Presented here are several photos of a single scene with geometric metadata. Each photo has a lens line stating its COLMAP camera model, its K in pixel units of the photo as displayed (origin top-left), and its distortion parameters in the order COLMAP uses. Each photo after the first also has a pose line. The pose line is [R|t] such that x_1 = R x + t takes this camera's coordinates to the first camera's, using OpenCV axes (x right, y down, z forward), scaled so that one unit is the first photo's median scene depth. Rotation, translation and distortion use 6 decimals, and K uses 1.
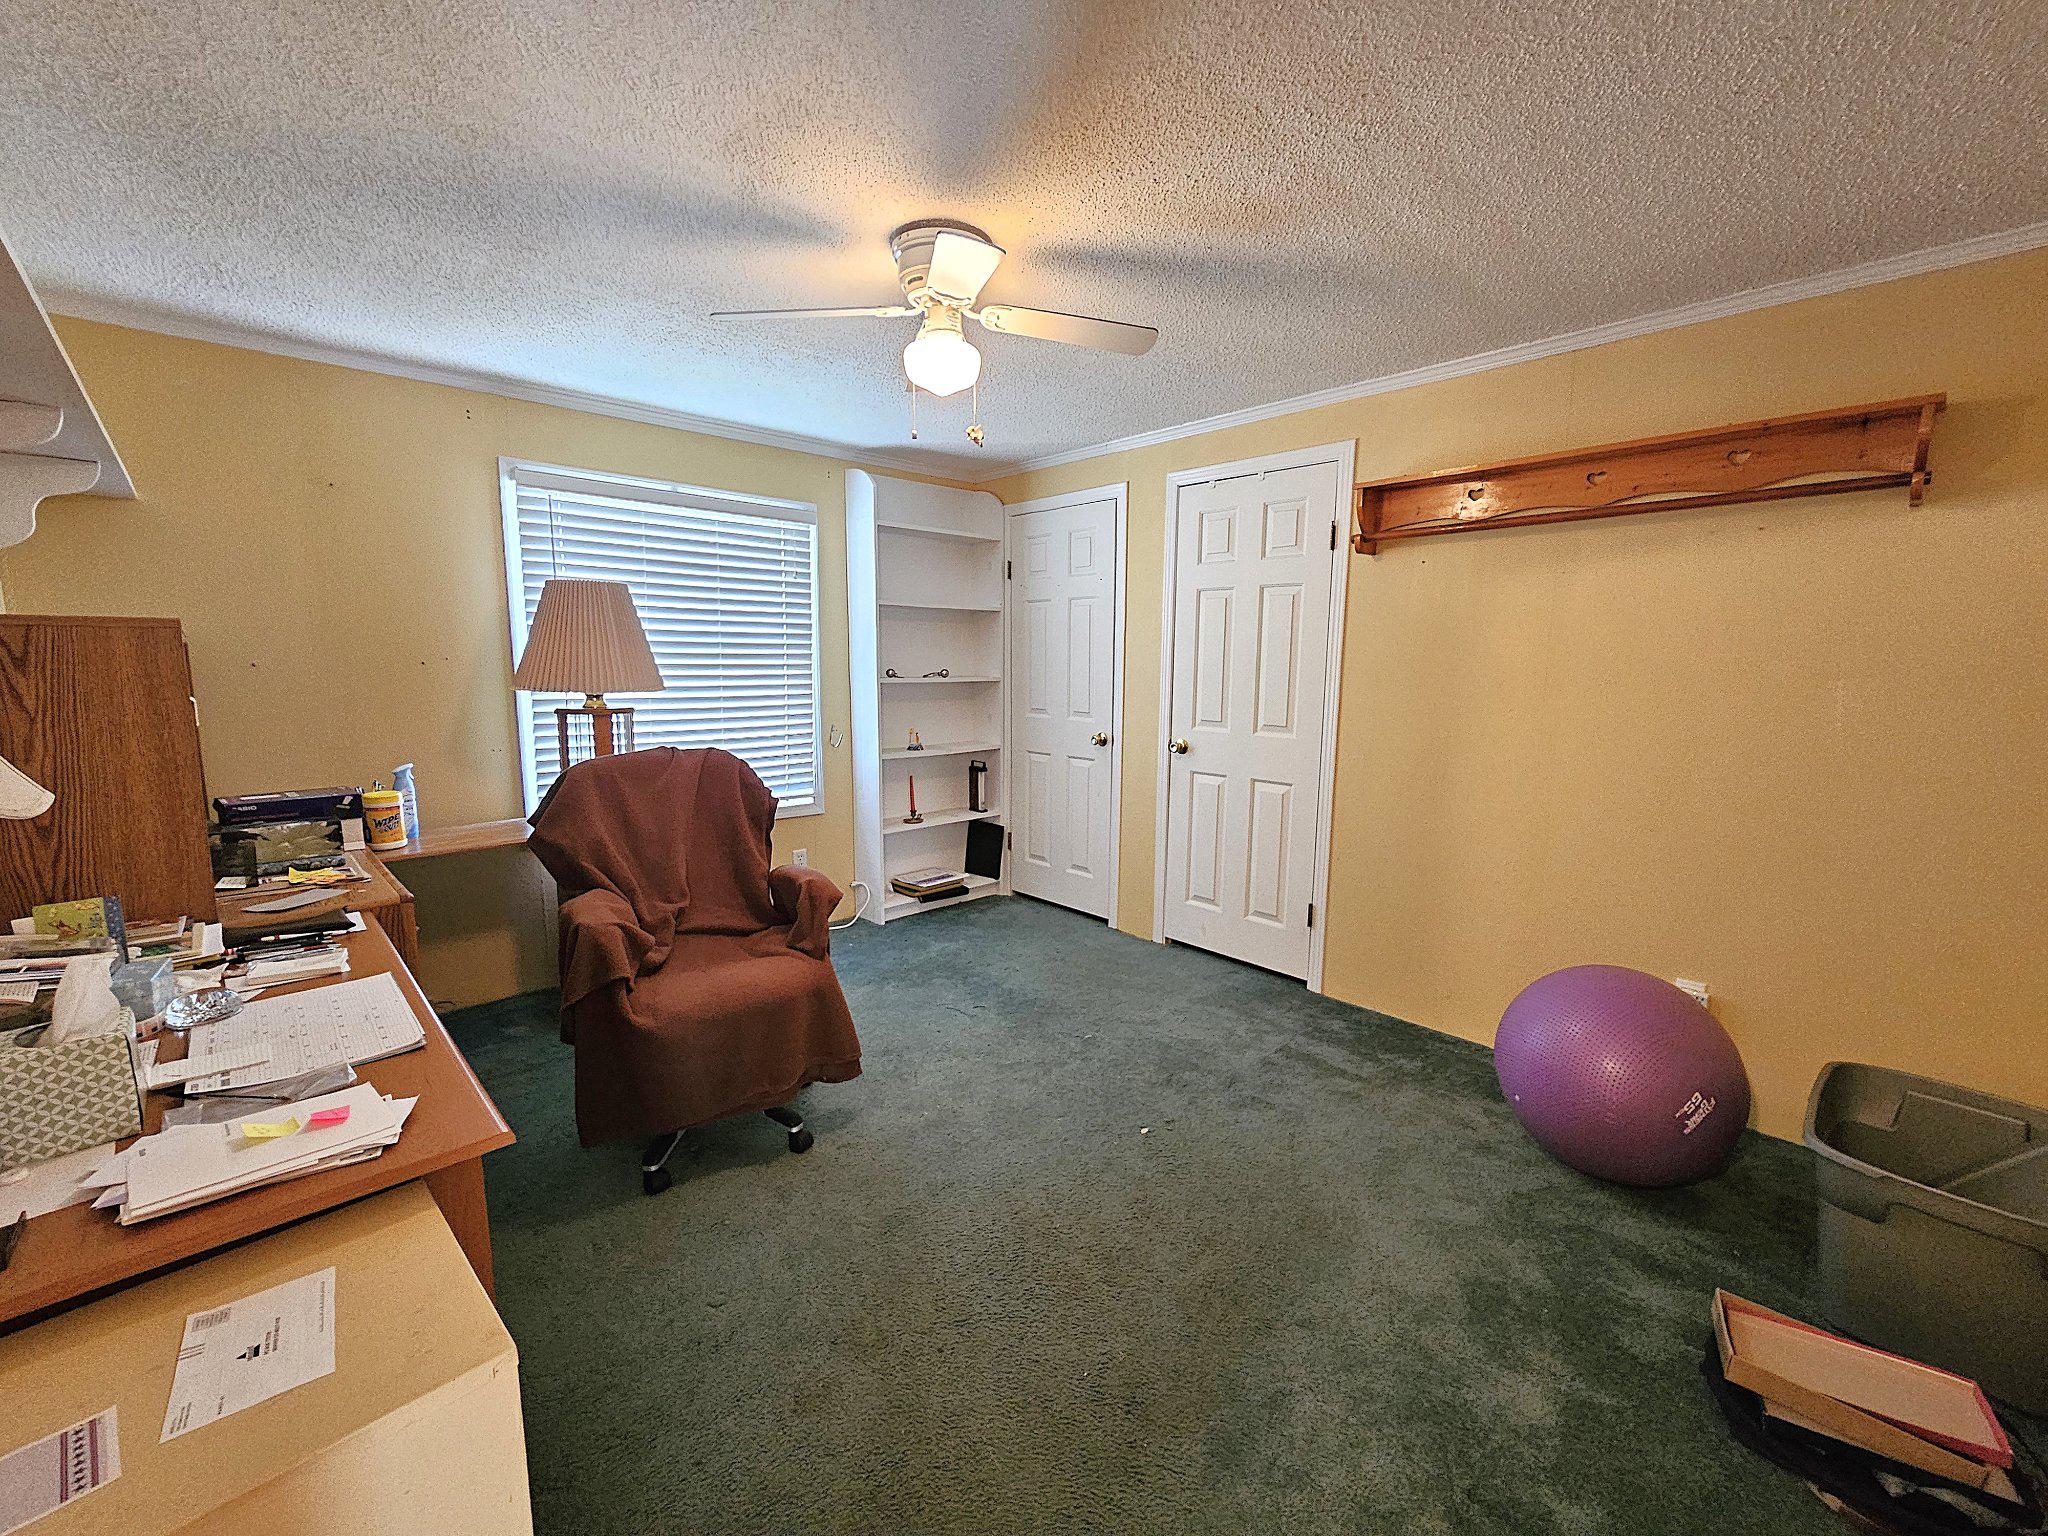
lens RADIAL K [[833.8, 0, 1021.2], [0, 833.8, 769.4], [0, 0, 1]] dist [-0.000961, -0.000501]
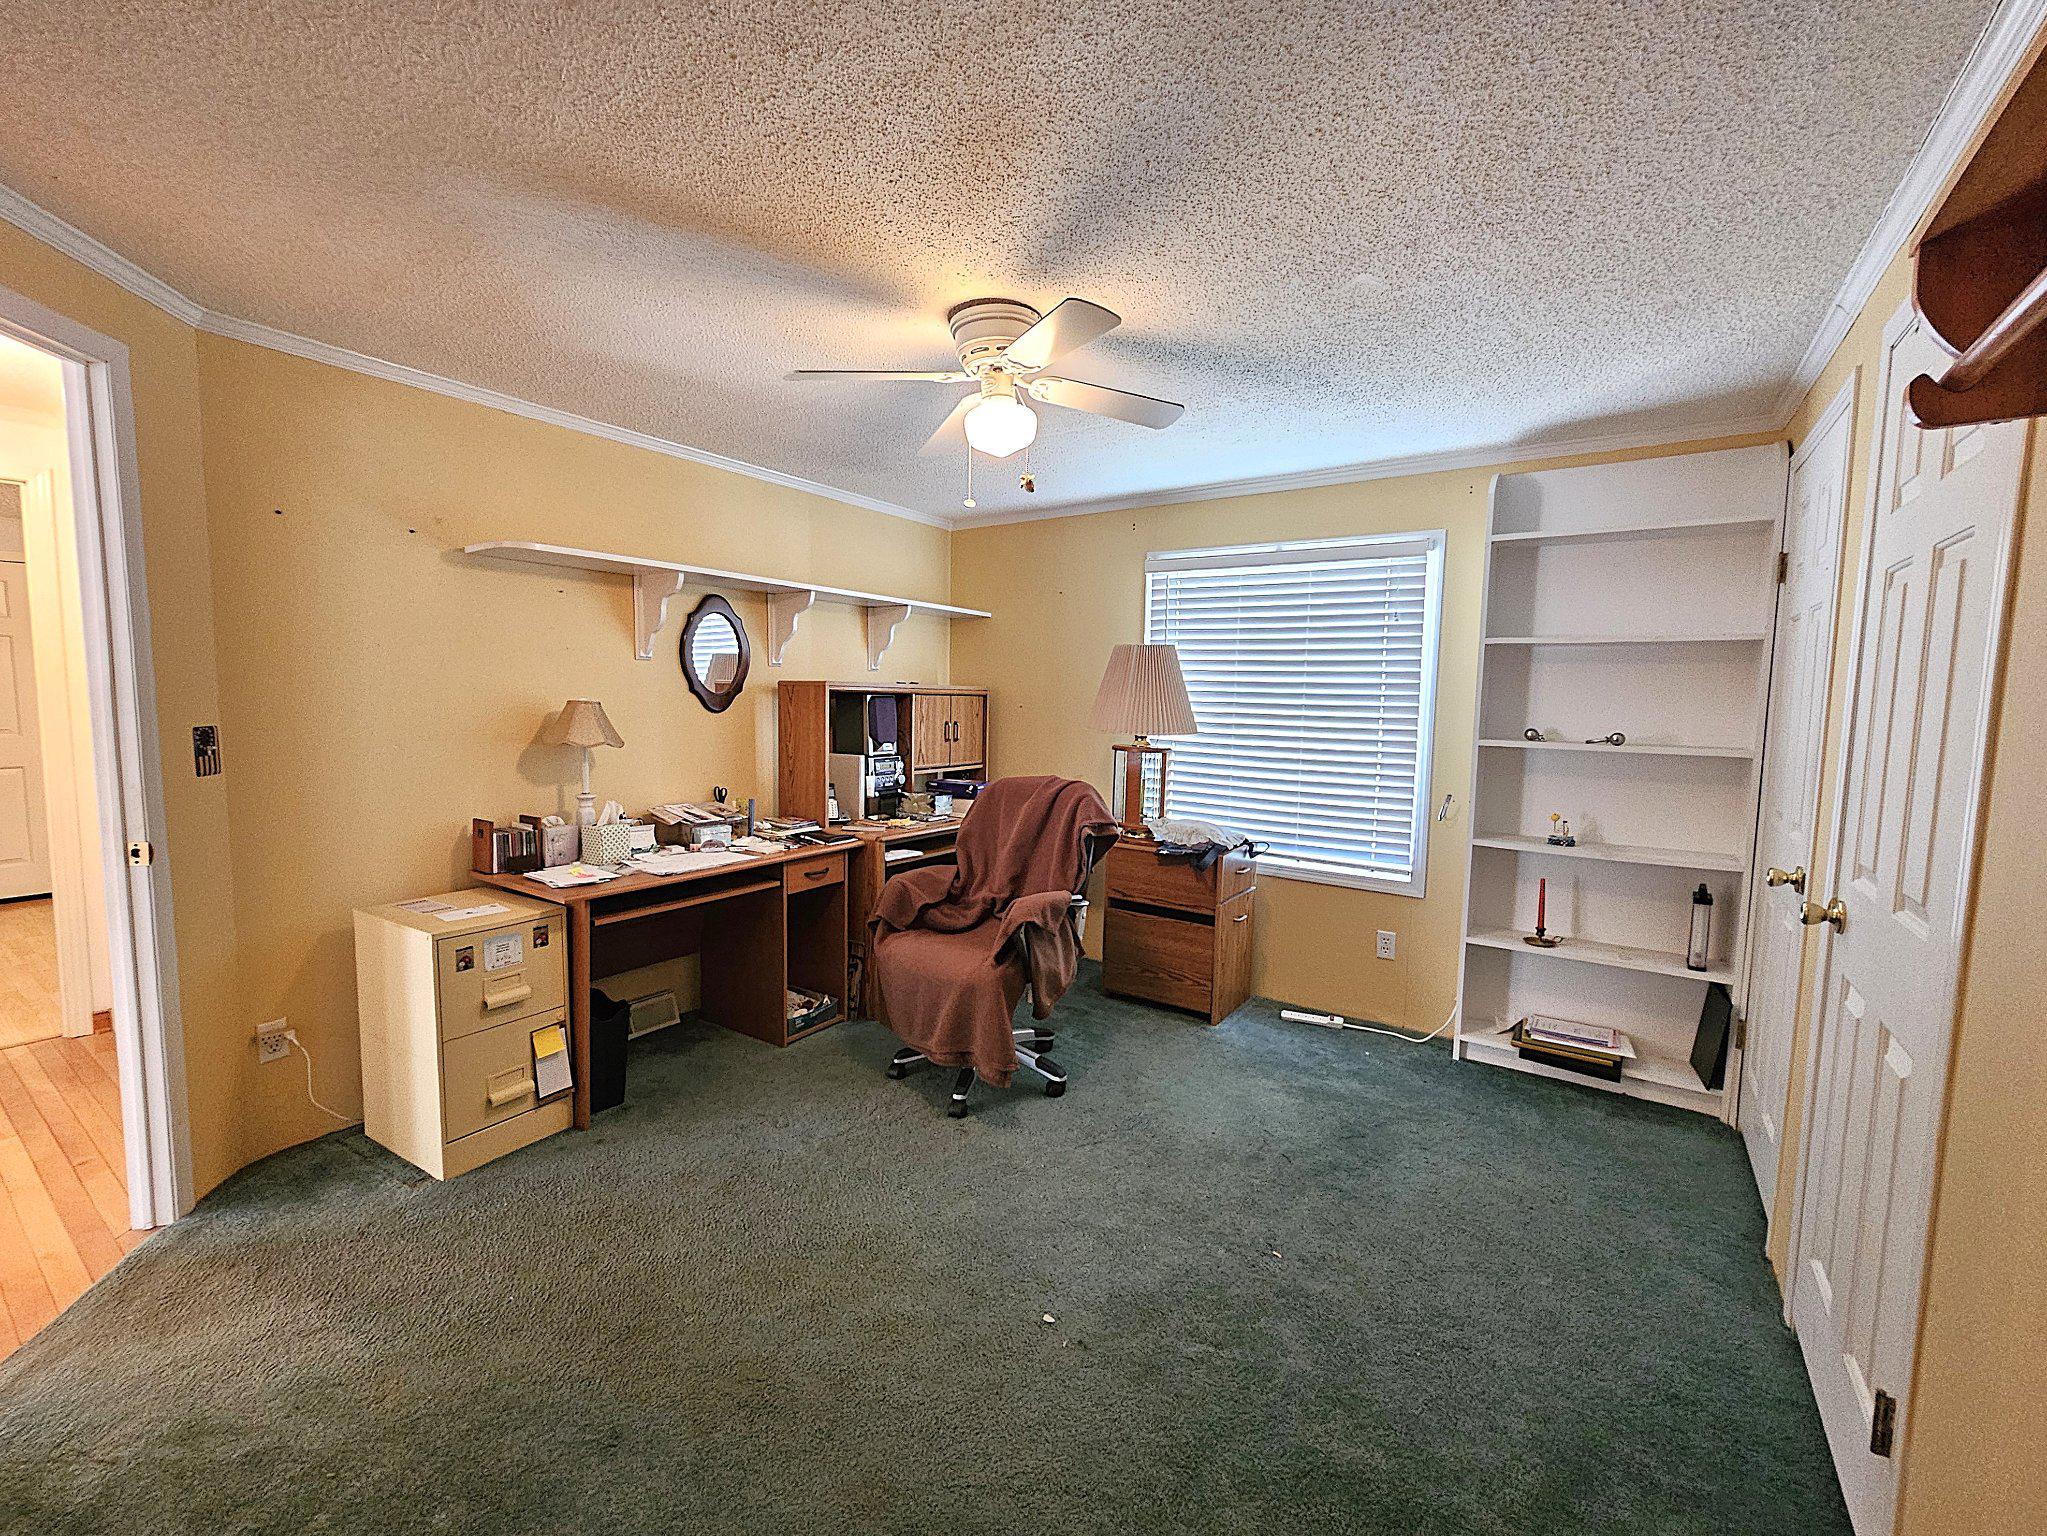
lens RADIAL K [[847.3, 0, 1023.5], [0, 847.3, 768.0], [0, 0, 1]] dist [-0.000411, -0.000010]
pose [[0.220260, 0.081875, -0.971999, 0.464904], [-0.151386, 0.987267, 0.048856, -0.054095], [0.963622, 0.136386, 0.229850, 0.391751]]
